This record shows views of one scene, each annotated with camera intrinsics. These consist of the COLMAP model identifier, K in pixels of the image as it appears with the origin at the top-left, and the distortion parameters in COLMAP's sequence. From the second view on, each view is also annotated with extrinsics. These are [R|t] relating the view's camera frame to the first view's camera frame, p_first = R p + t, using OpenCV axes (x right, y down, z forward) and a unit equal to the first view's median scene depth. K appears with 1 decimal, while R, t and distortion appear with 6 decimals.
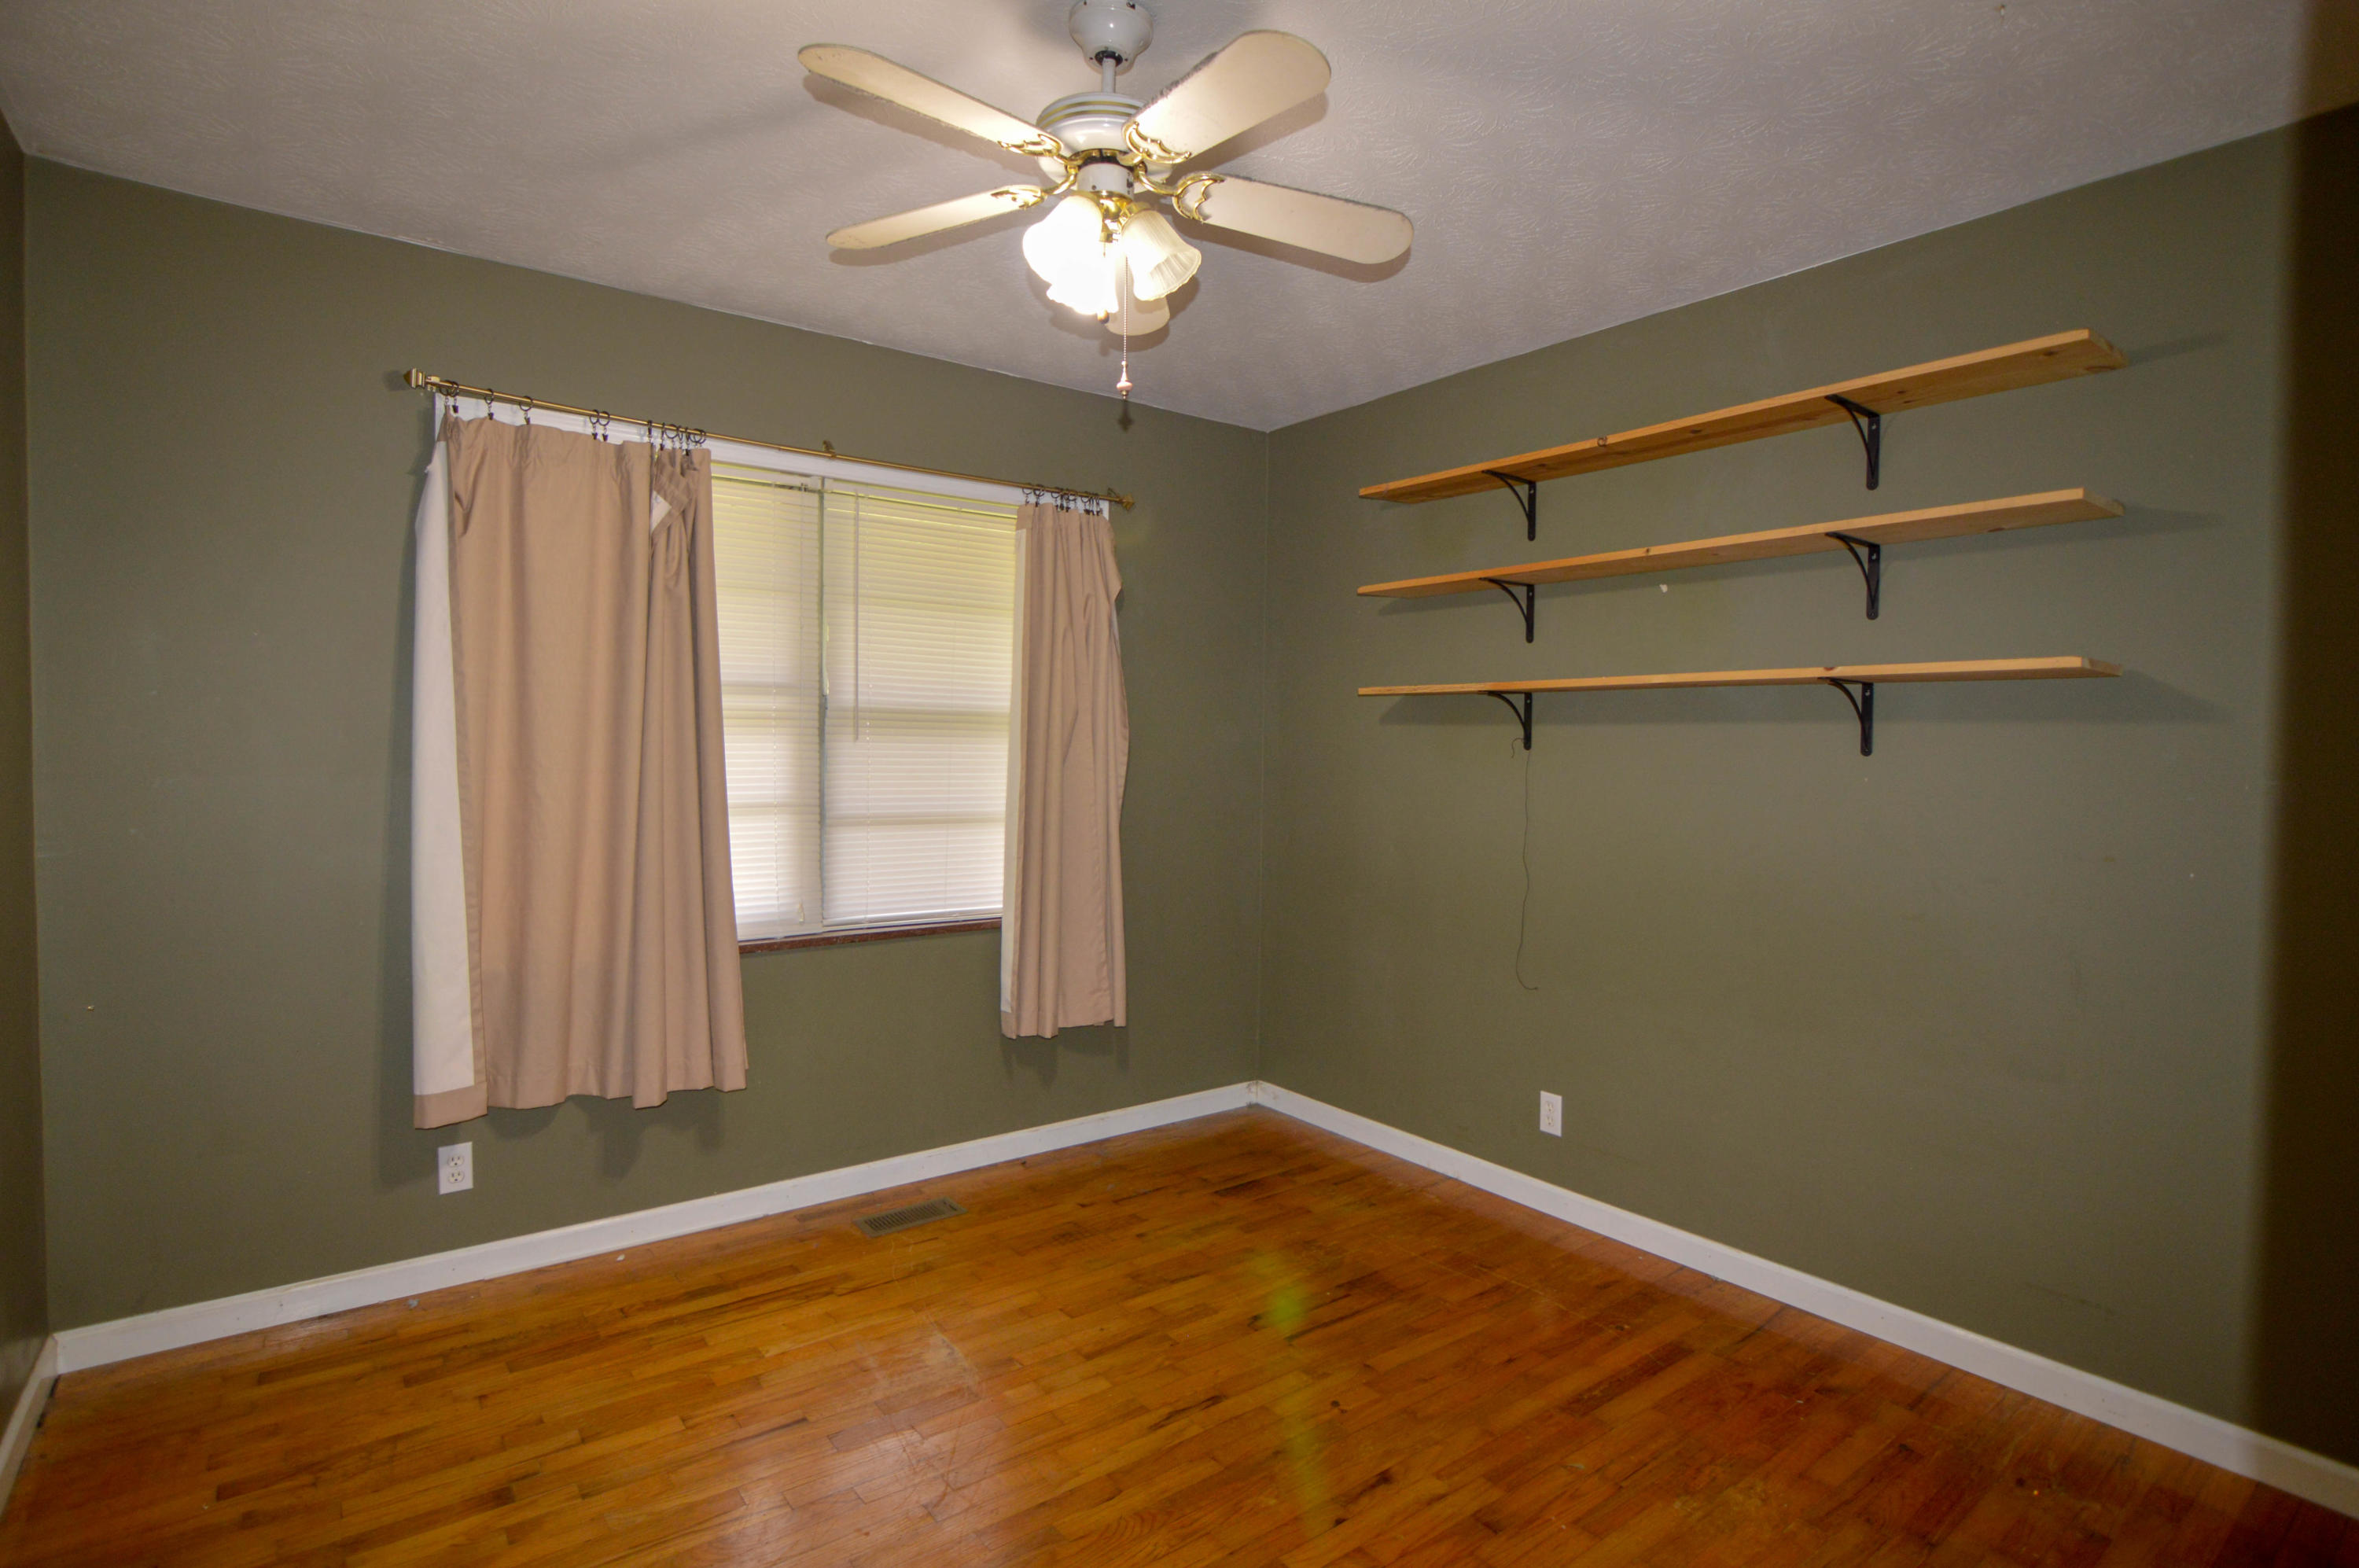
lens RADIAL K [[1172.1, 0, 1174.5], [0, 1172.1, 770.3], [0, 0, 1]] dist [-0.034295, 0.012537]
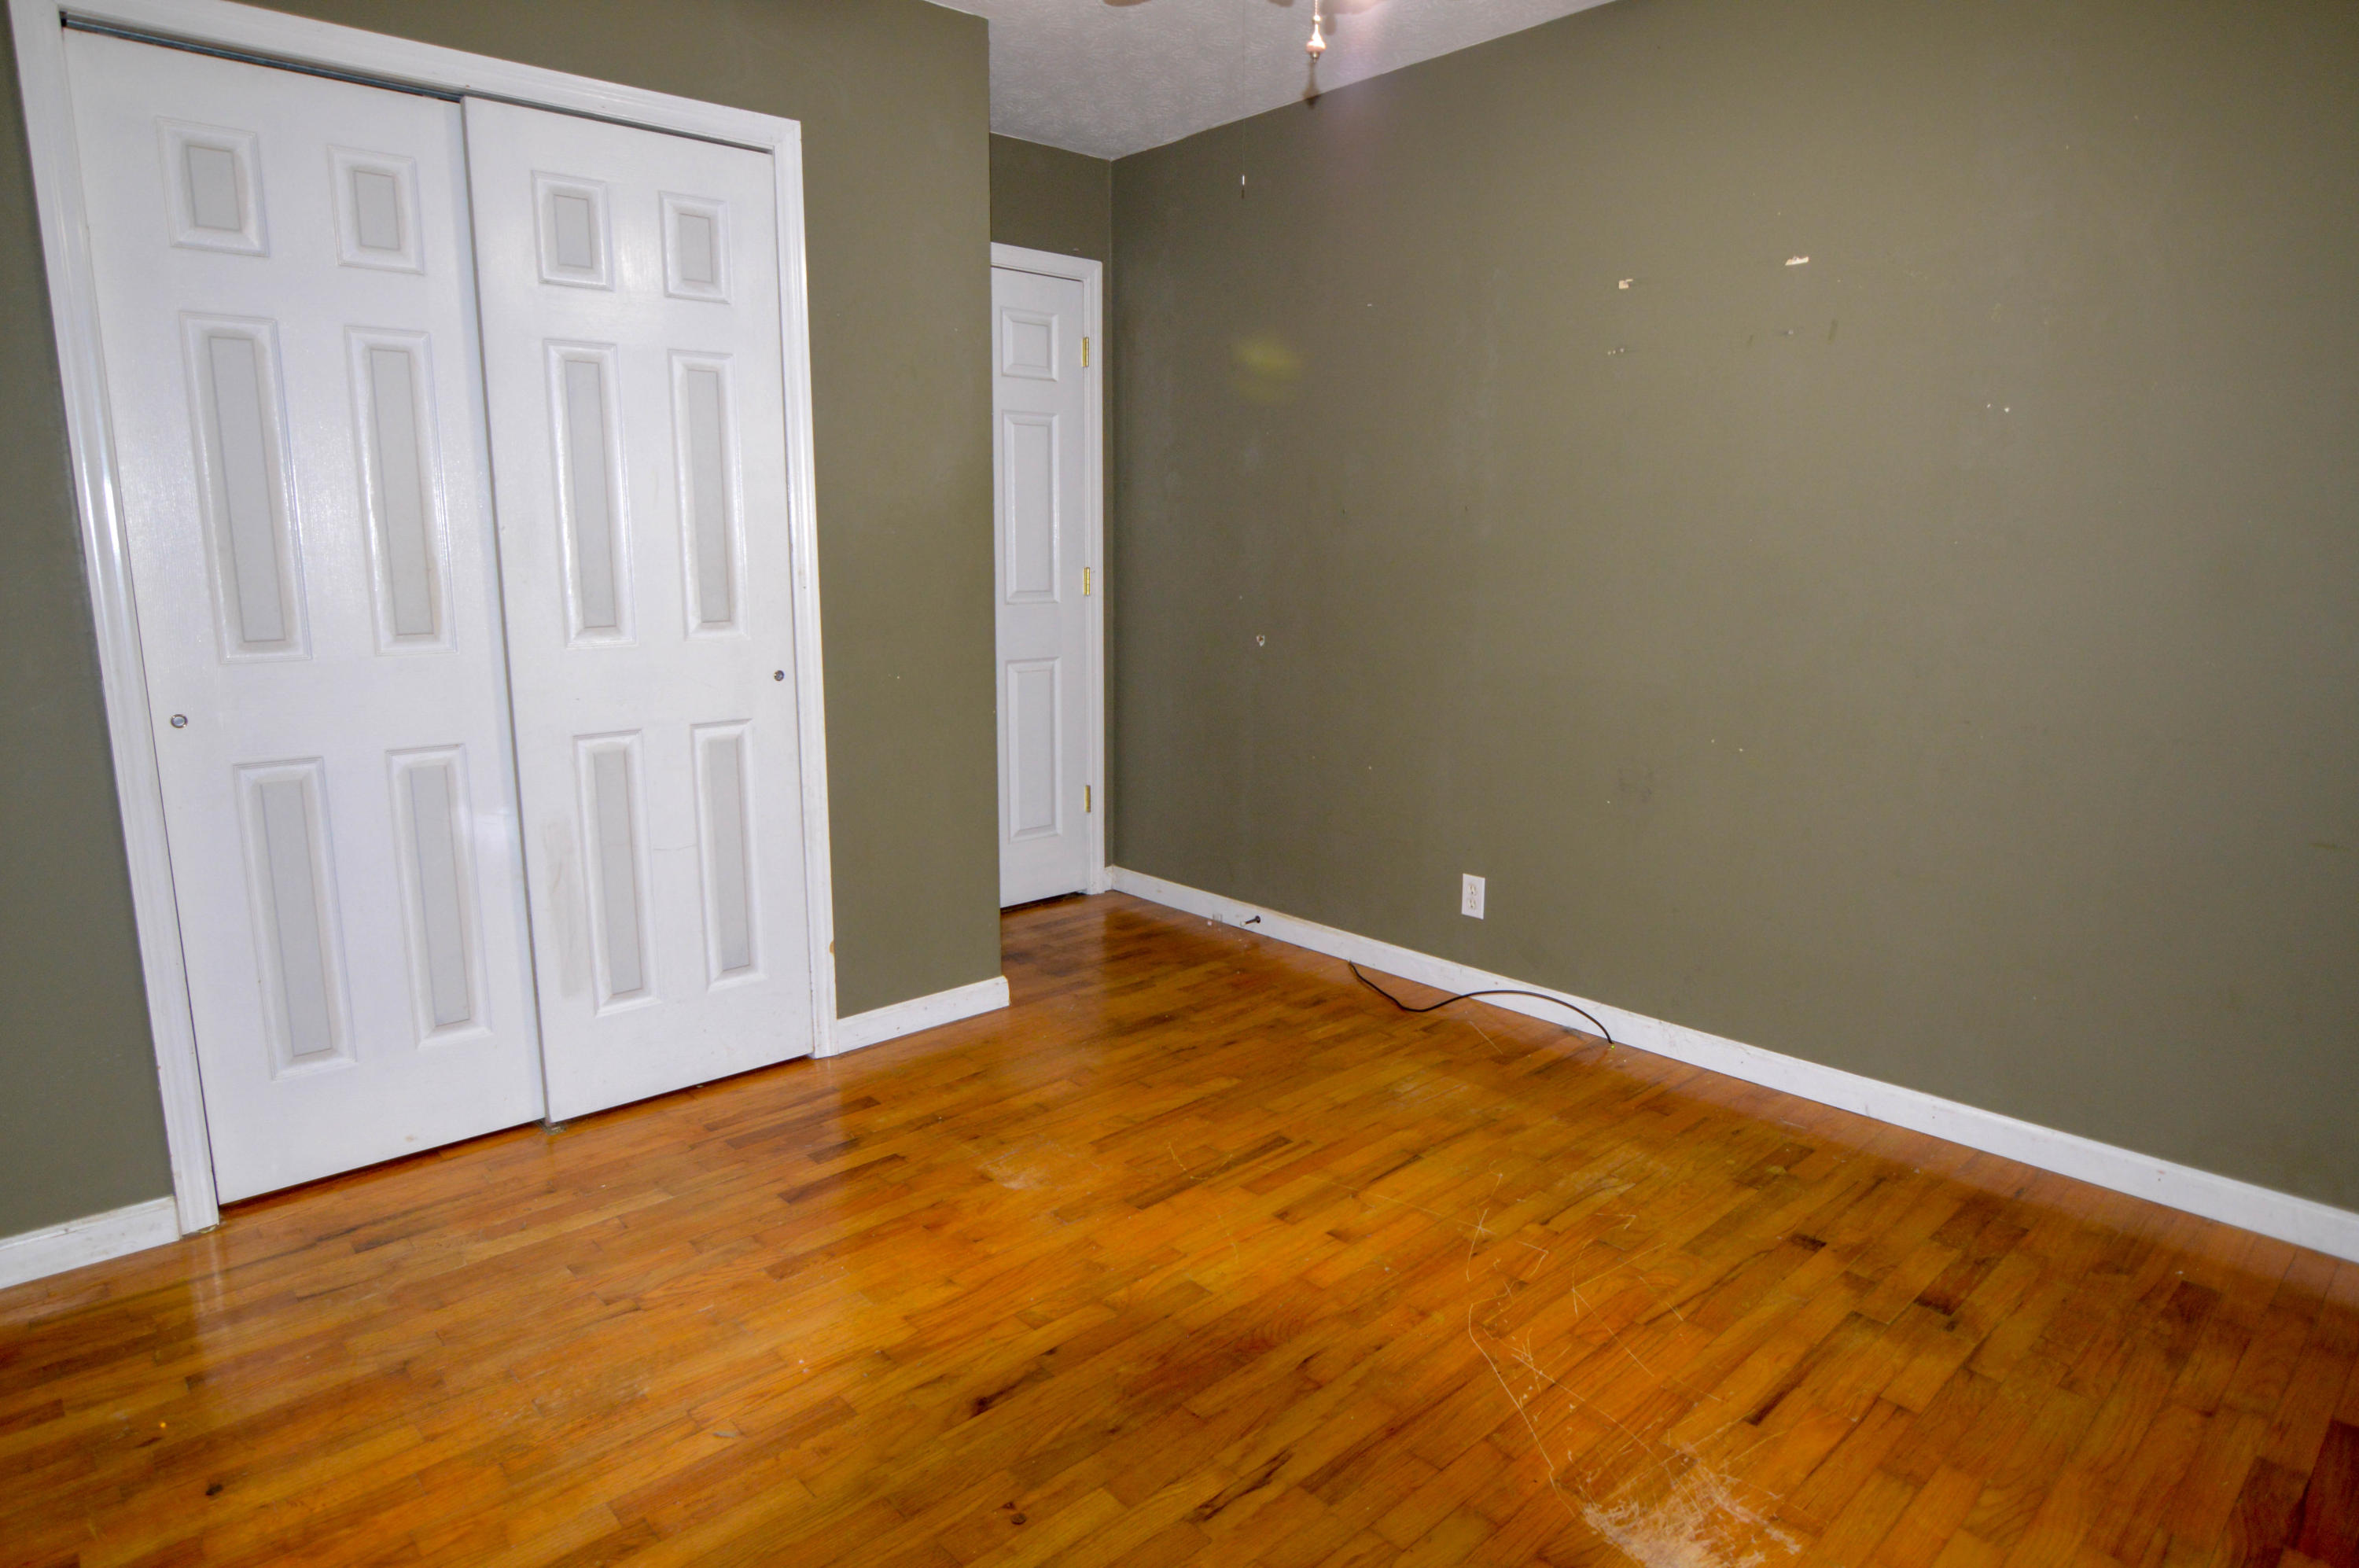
lens RADIAL K [[1296.5, 0, 1167.8], [0, 1296.5, 772.1], [0, 0, 1]] dist [-0.034335, 0.012947]
pose [[-0.996301, 0.001607, -0.085916, 0.130544], [-0.016759, 0.976990, 0.212624, -0.013061], [0.084280, 0.213278, -0.973350, 1.805609]]
